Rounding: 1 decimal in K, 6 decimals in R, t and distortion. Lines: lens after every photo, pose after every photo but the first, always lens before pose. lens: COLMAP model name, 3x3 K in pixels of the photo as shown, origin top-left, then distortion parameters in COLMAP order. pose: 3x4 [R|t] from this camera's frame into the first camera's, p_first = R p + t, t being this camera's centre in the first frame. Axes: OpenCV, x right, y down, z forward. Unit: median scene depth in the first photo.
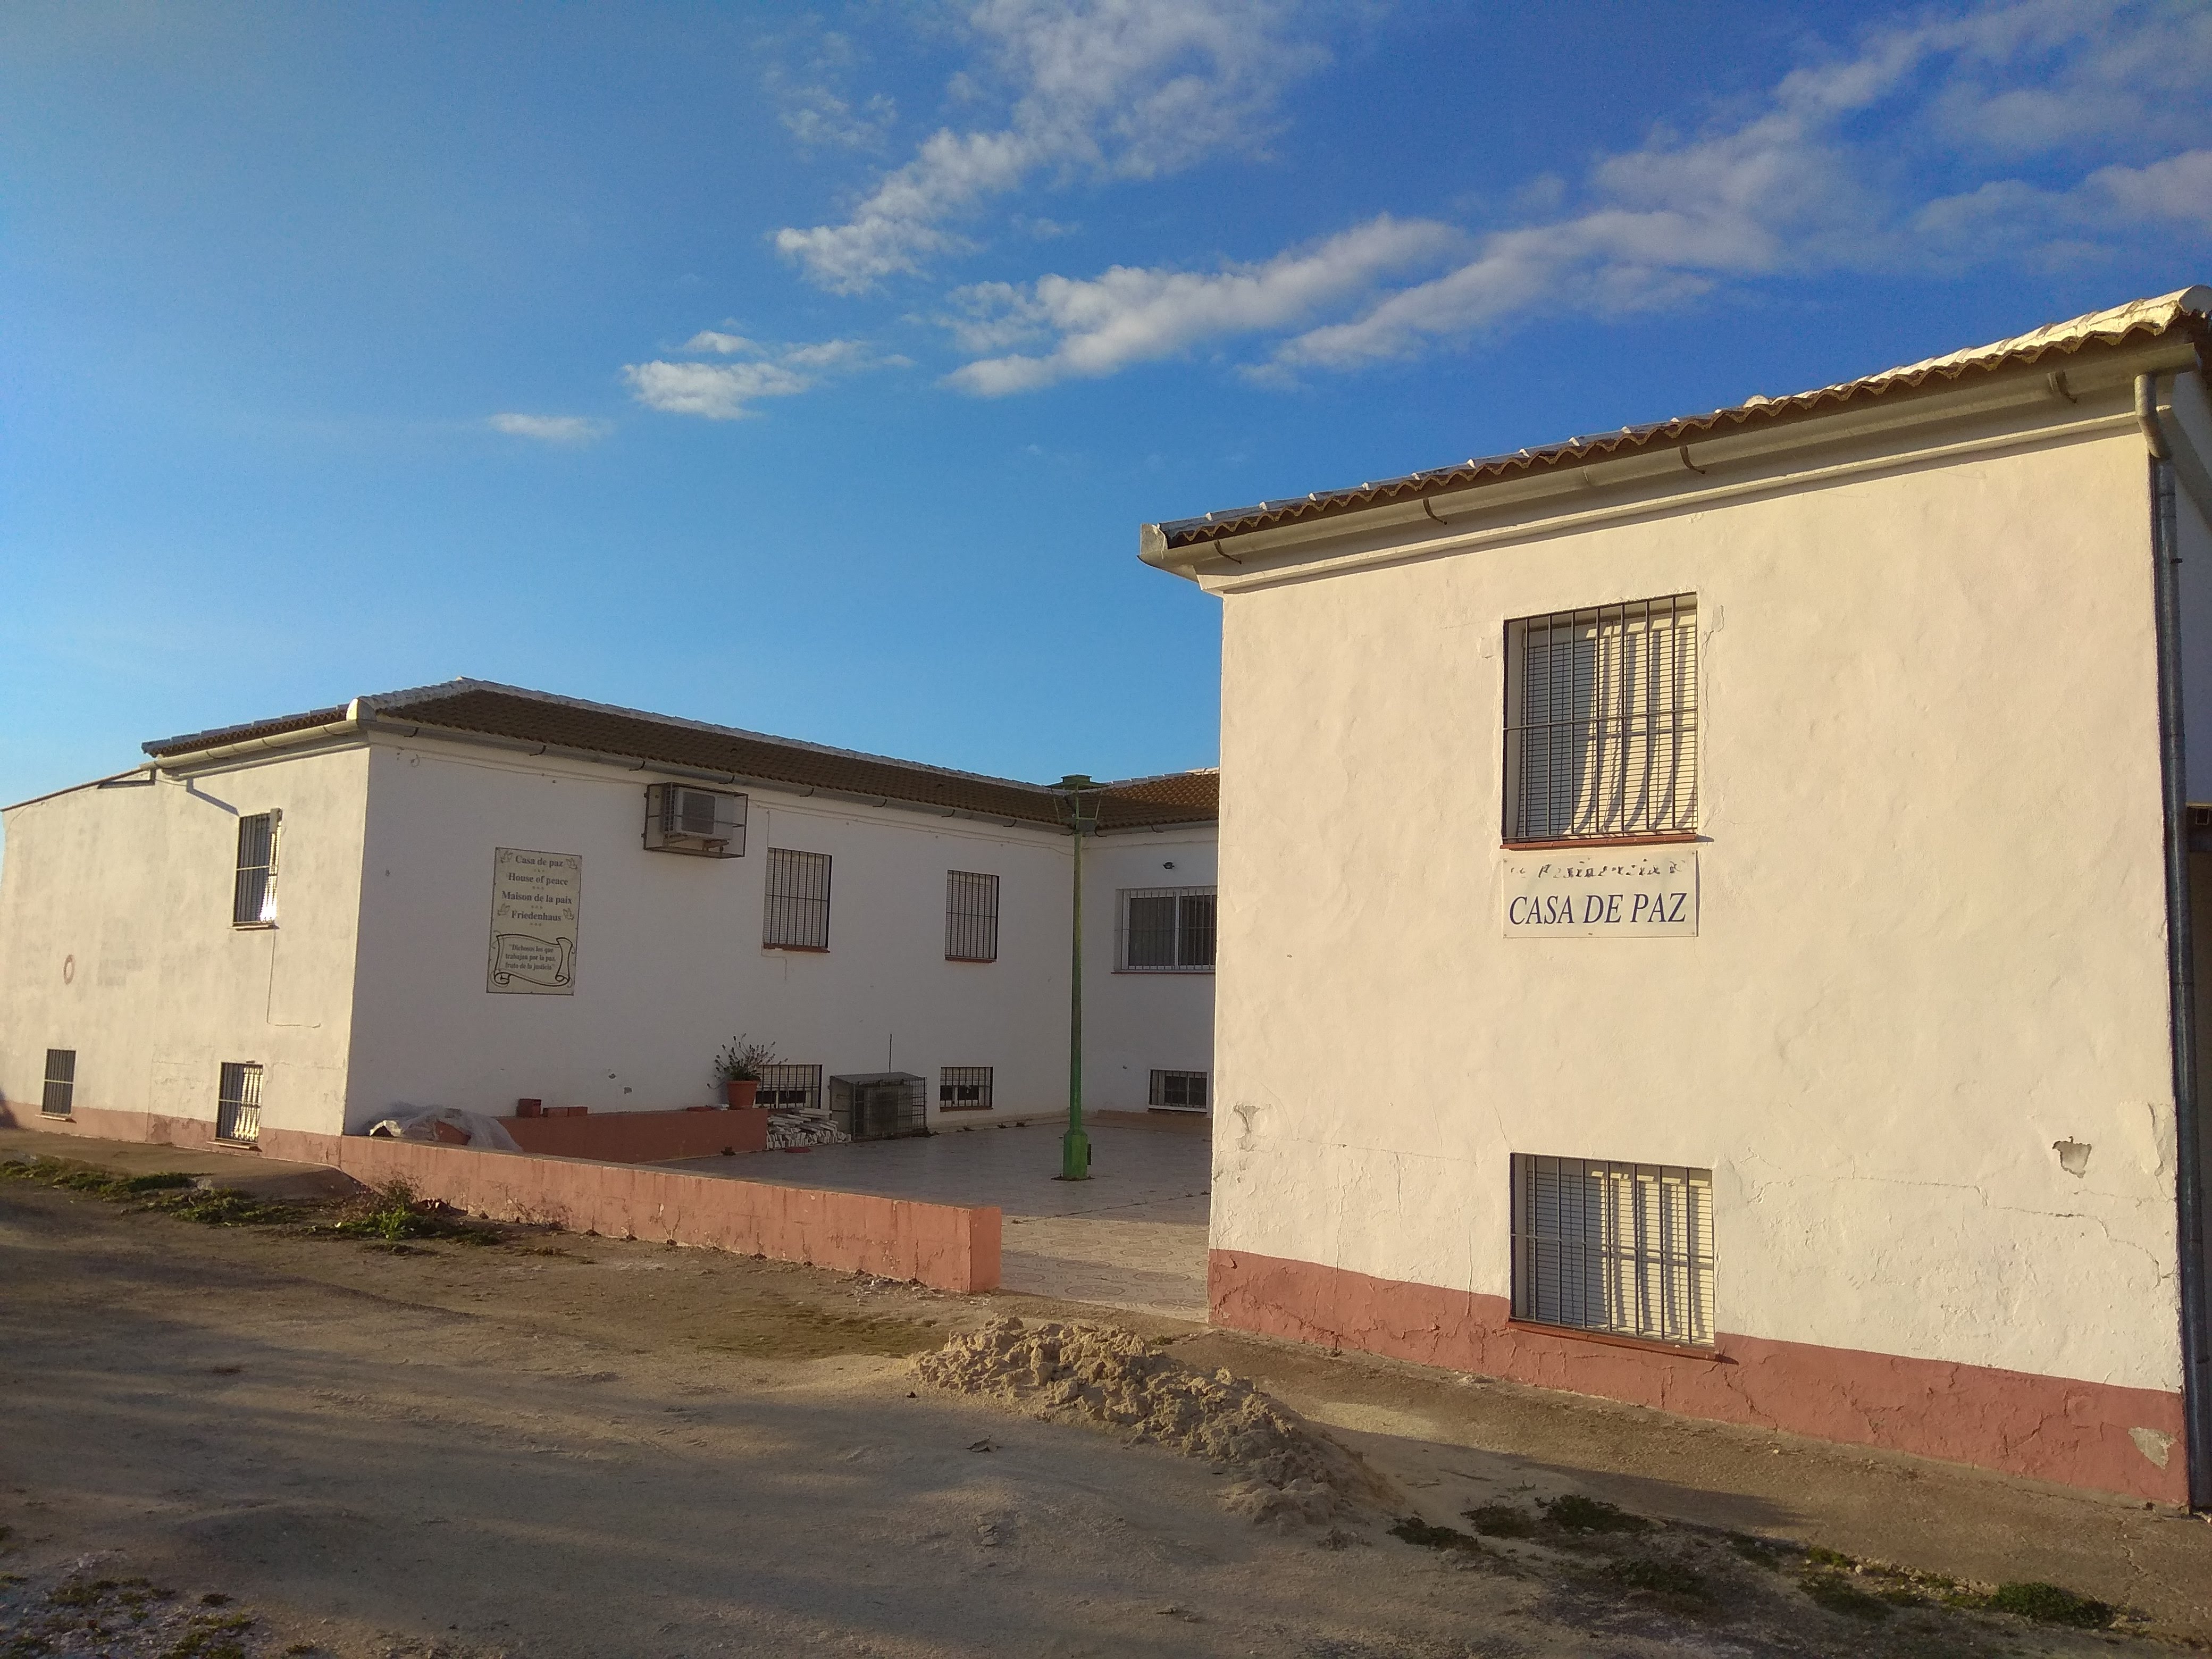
lens RADIAL K [[1676.8, 0, 1122.0], [0, 1676.8, 841.8], [0, 0, 1]] dist [0.050597, -0.080796]
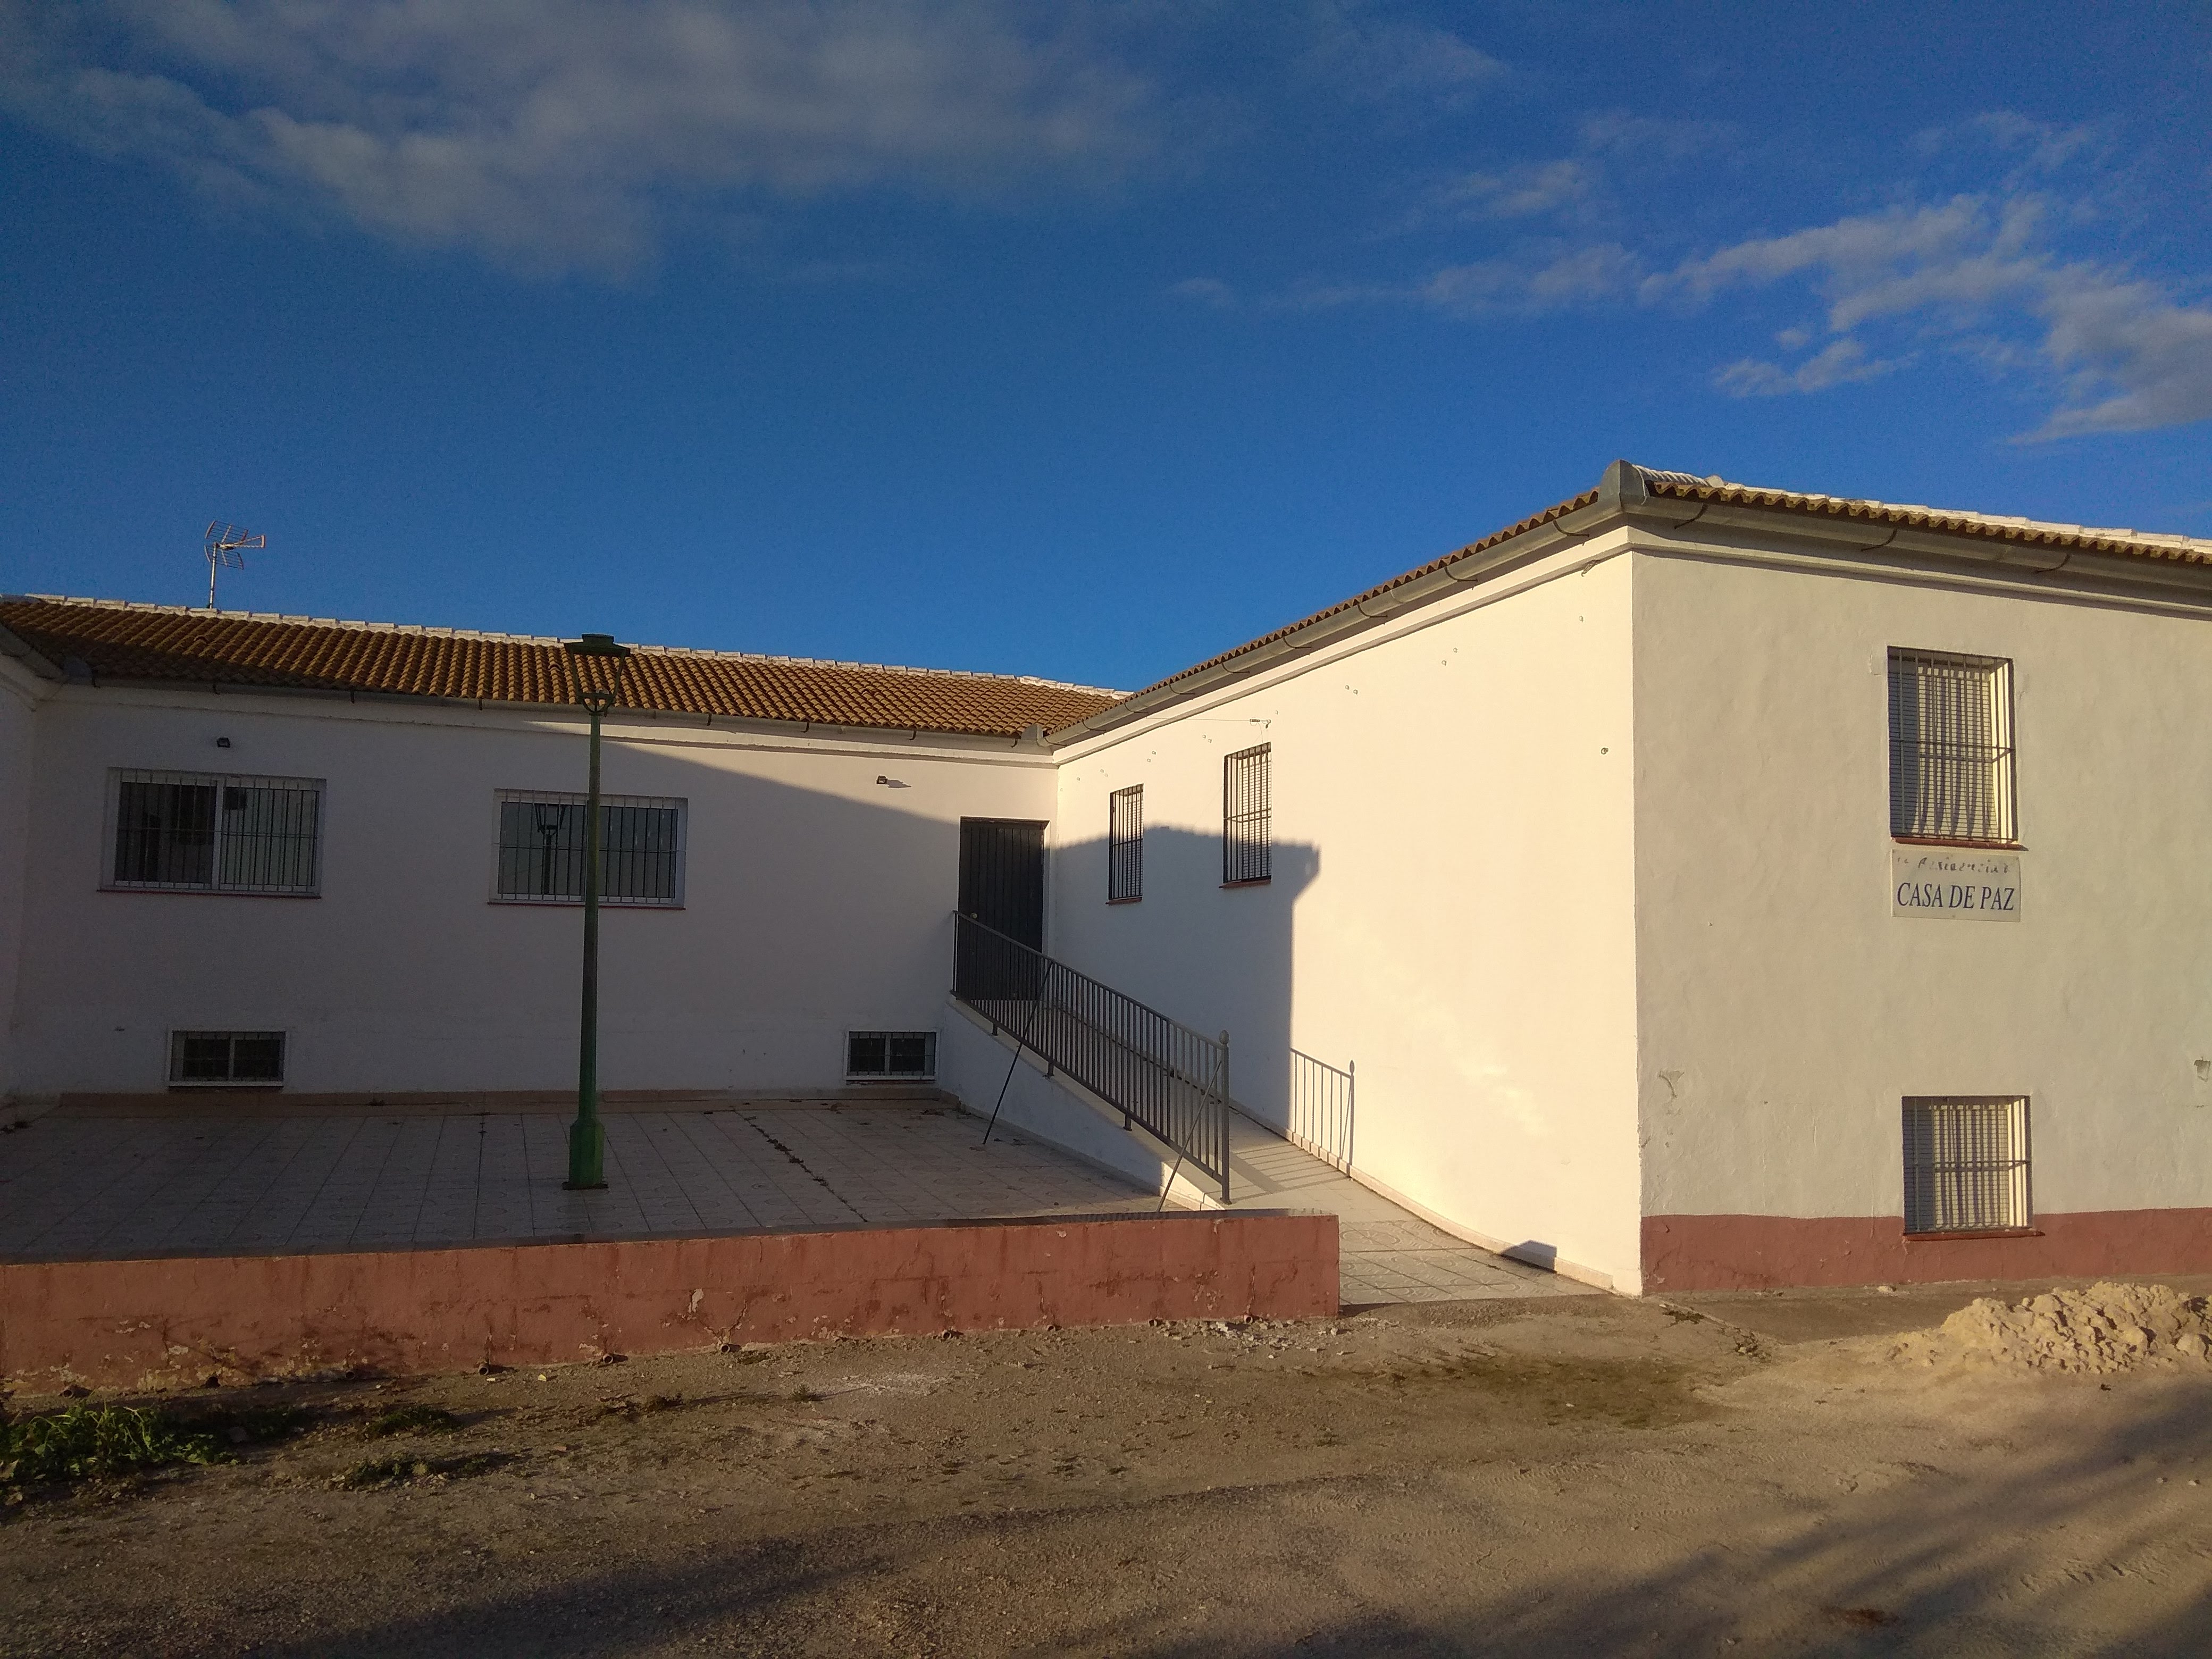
lens RADIAL K [[1676.8, 0, 1111.6], [0, 1676.8, 852.9], [0, 0, 1]] dist [0.050597, -0.080796]
pose [[0.512928, 0.052368, 0.856833, -0.512342], [-0.097722, 0.995211, -0.002327, 0.033009], [-0.852851, -0.082538, 0.515589, 0.409442]]
